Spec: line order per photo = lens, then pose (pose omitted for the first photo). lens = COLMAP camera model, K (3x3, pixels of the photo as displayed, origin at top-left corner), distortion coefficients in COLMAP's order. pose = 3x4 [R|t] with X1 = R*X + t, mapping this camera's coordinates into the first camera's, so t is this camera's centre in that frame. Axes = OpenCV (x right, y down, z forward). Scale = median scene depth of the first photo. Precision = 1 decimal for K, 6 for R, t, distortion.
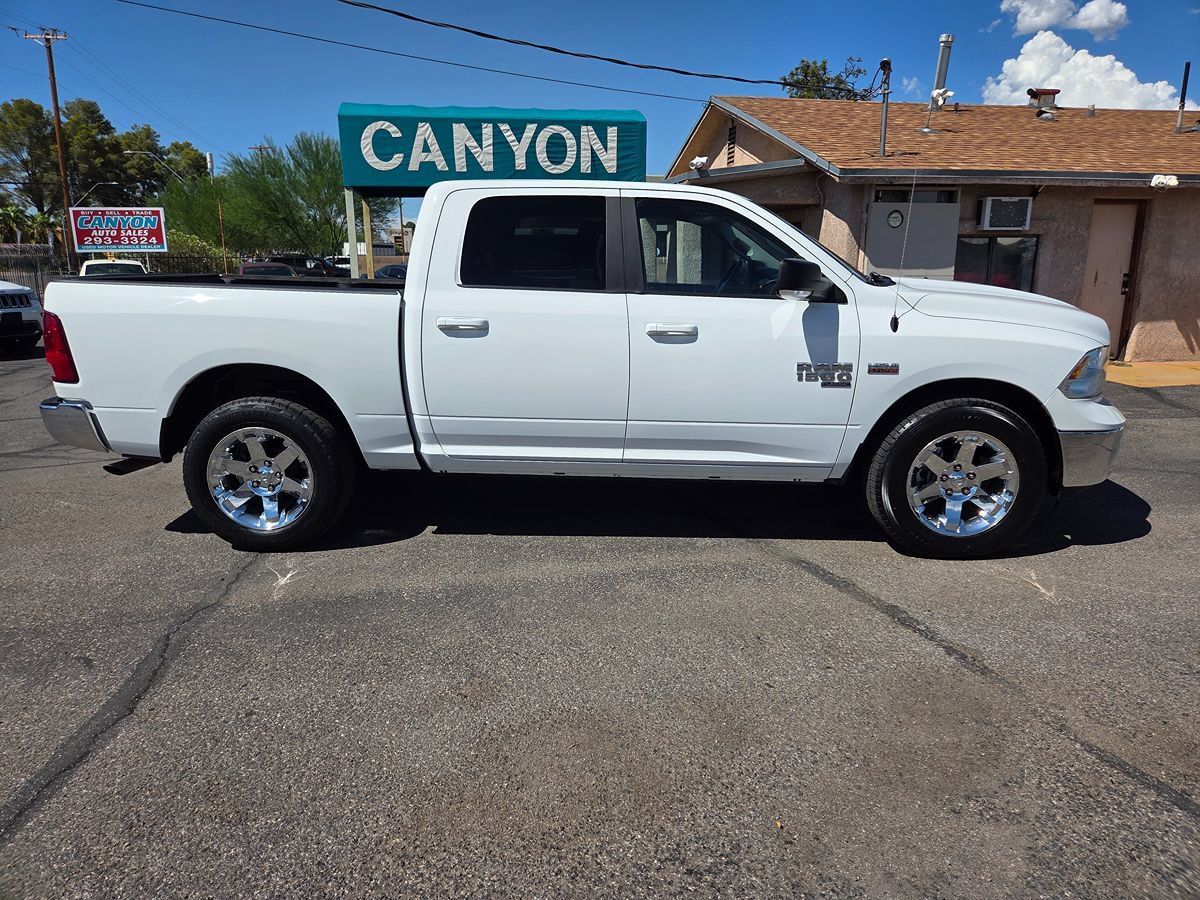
lens RADIAL K [[805.5, 0, 598.7], [0, 805.5, 434.5], [0, 0, 1]] dist [0.063695, -0.051871]
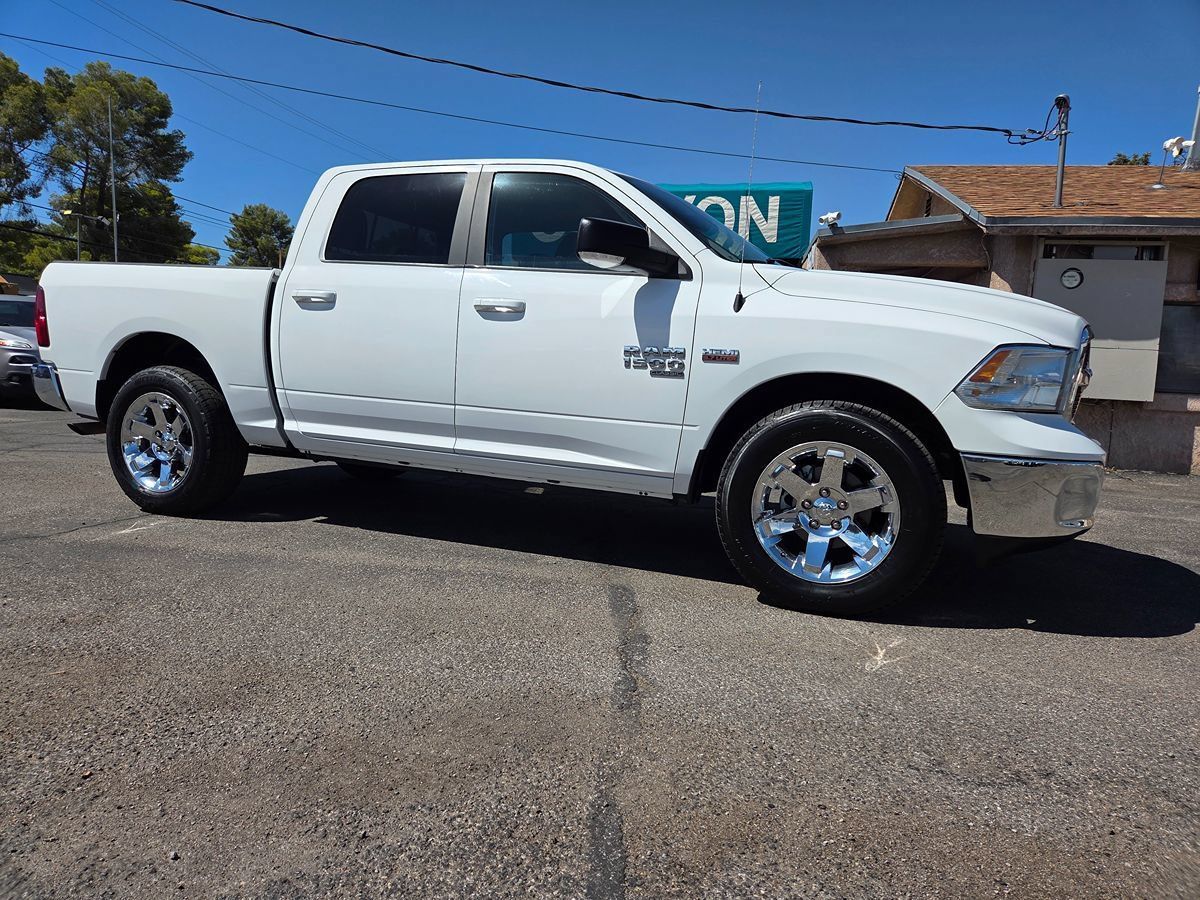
lens RADIAL K [[805.5, 0, 594.7], [0, 805.5, 440.5], [0, 0, 1]] dist [0.063695, -0.051871]
pose [[0.932668, 0.075211, -0.352810, 0.196355], [-0.120088, 0.986974, -0.107058, 0.039039], [0.340162, 0.142217, 0.929550, 0.080764]]
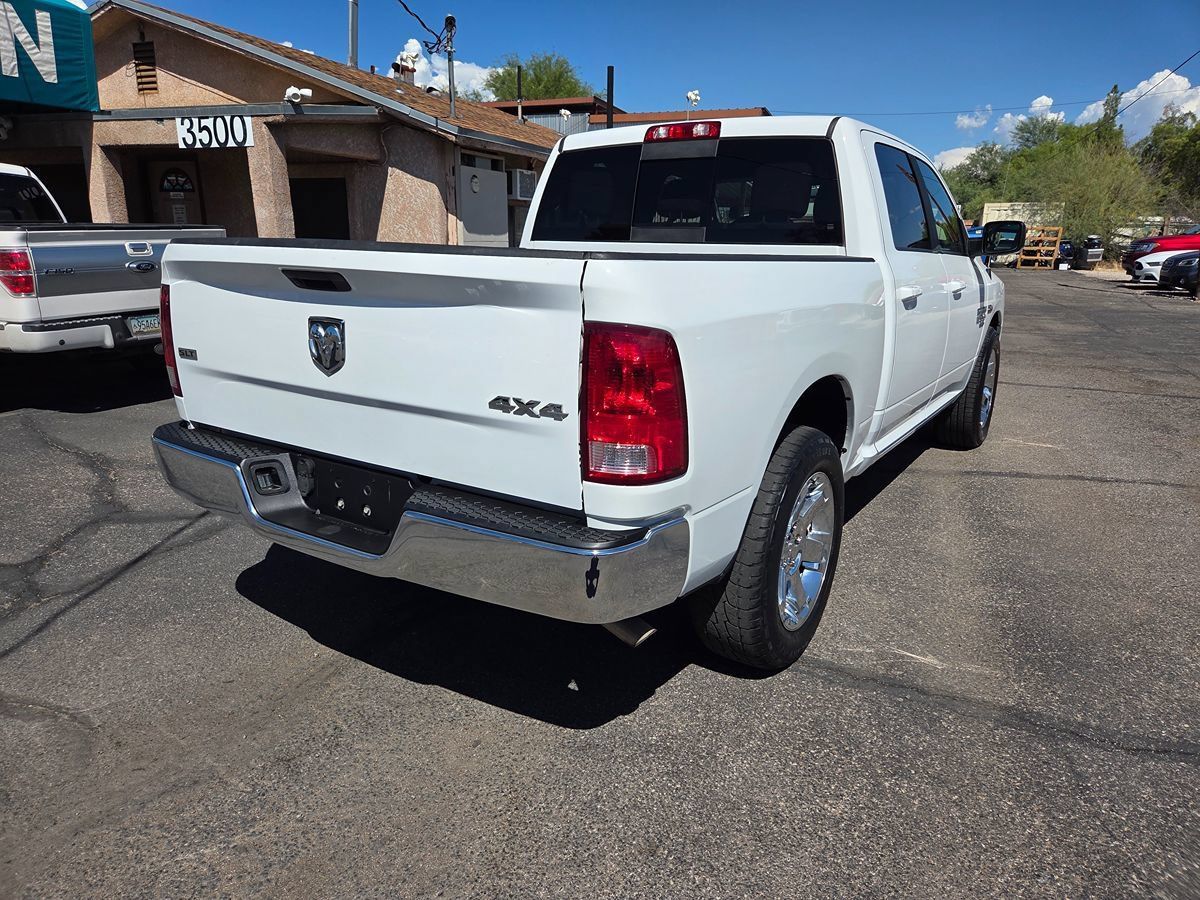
lens RADIAL K [[805.5, 0, 600.6], [0, 805.5, 444.9], [0, 0, 1]] dist [0.063695, -0.051871]
pose [[0.518956, -0.212568, 0.827949, -0.409342], [0.169814, 0.974919, 0.143863, -0.060517], [-0.837764, 0.065939, 0.542037, 0.310278]]
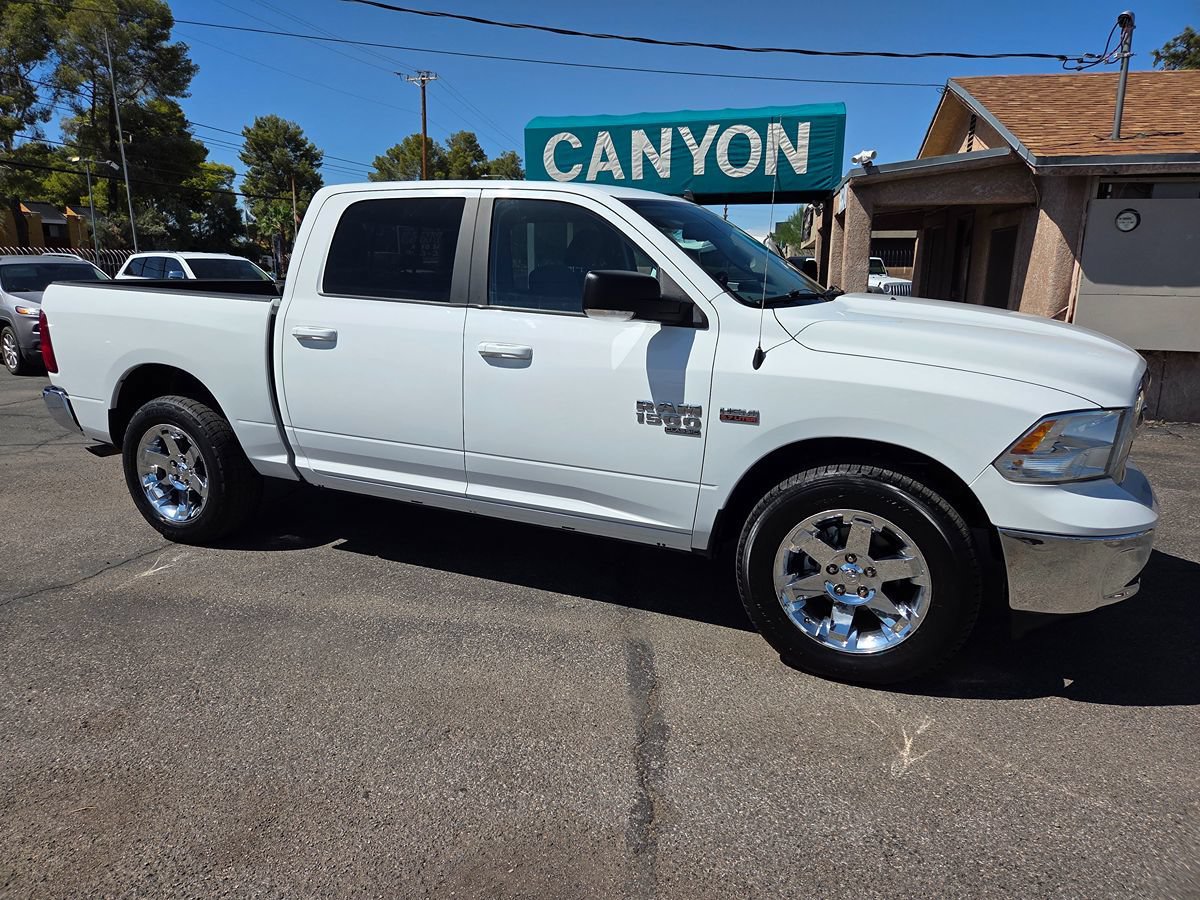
lens RADIAL K [[805.5, 0, 588.4], [0, 805.5, 448.4], [0, 0, 1]] dist [0.063695, -0.051871]
pose [[0.919046, 0.093599, -0.382875, 0.192277], [-0.092244, 0.995495, 0.021943, -0.020258], [0.383204, 0.015151, 0.923540, 0.090865]]
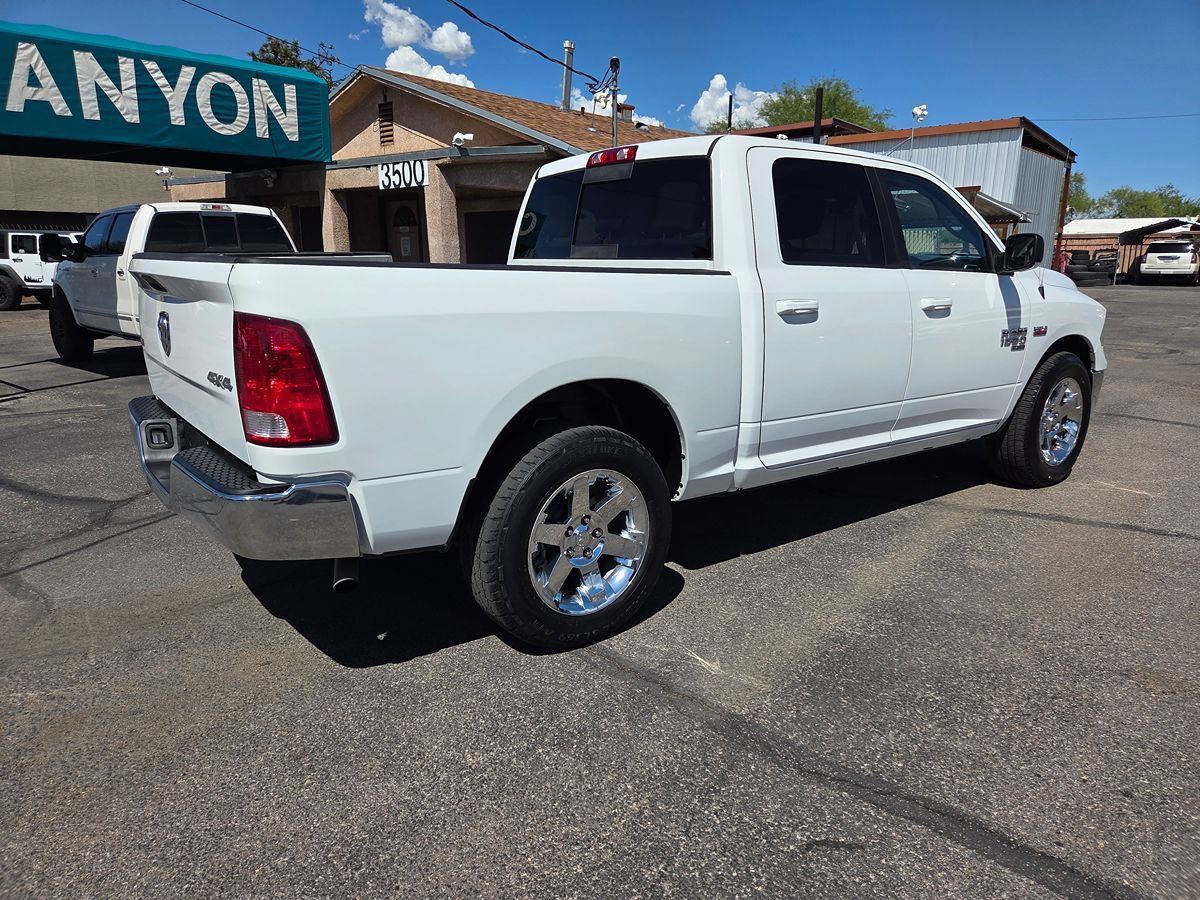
lens RADIAL K [[805.5, 0, 601.1], [0, 805.5, 442.0], [0, 0, 1]] dist [0.063695, -0.051871]
pose [[0.776105, -0.140291, 0.614800, -0.328910], [0.132020, 0.989482, 0.059132, -0.028487], [-0.616630, 0.035273, 0.786463, 0.176726]]
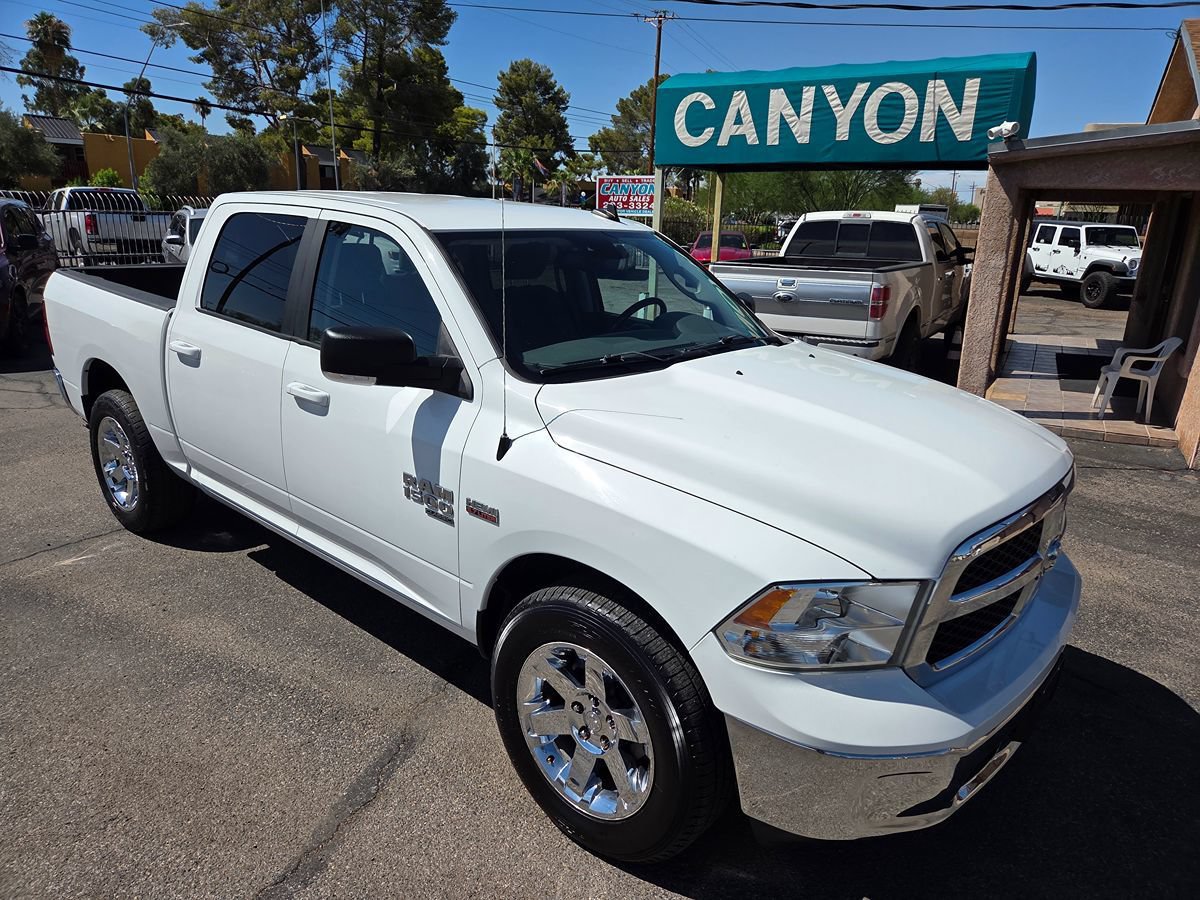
lens RADIAL K [[805.5, 0, 599.3], [0, 805.5, 449.4], [0, 0, 1]] dist [0.063695, -0.051871]
pose [[0.776749, 0.206856, -0.594871, 0.296262], [-0.168281, 0.978350, 0.120471, -0.082798], [0.606912, 0.006530, 0.794742, 0.205090]]
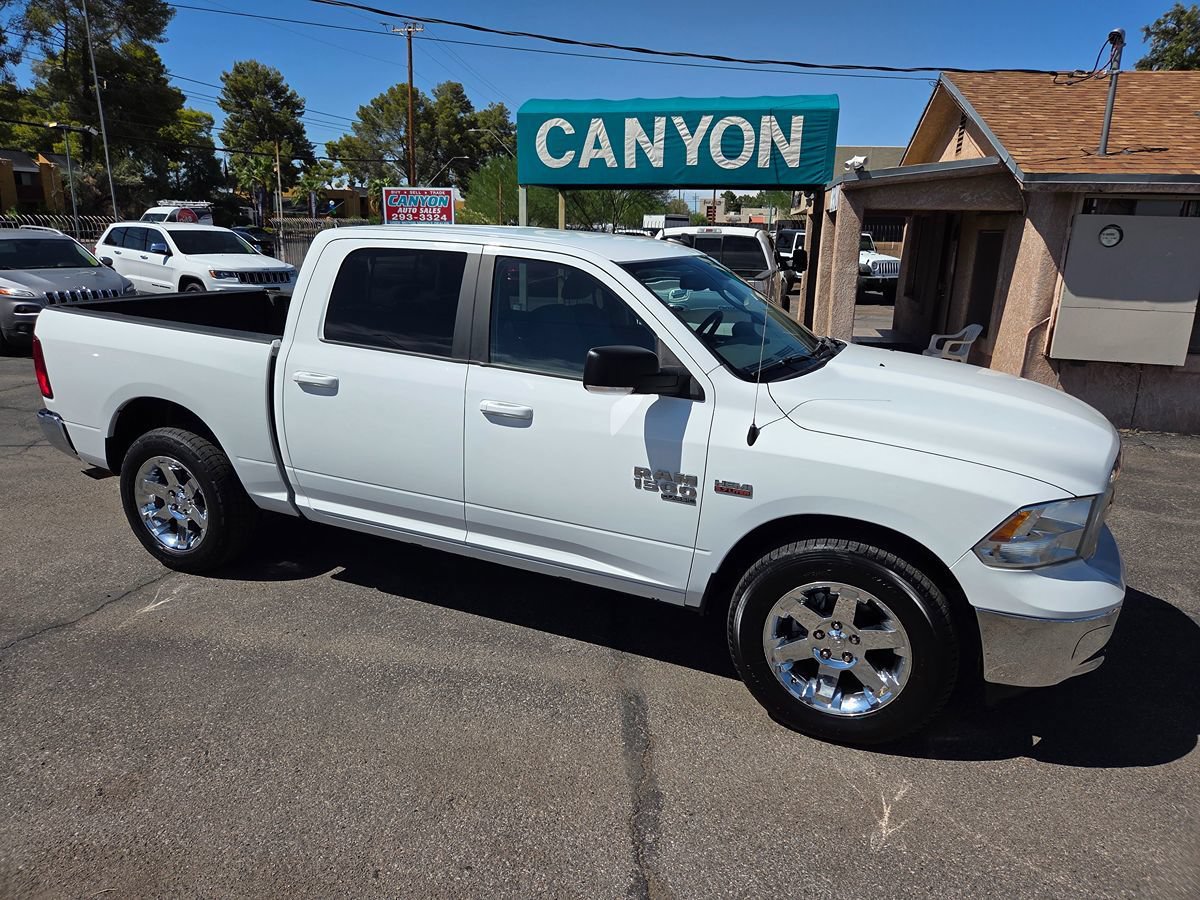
lens RADIAL K [[805.5, 0, 596.5], [0, 805.5, 440.0], [0, 0, 1]] dist [0.063695, -0.051871]
pose [[0.927992, 0.119741, -0.352835, 0.186743], [-0.104735, 0.992603, 0.061394, -0.060925], [0.357576, -0.020019, 0.933669, 0.080362]]
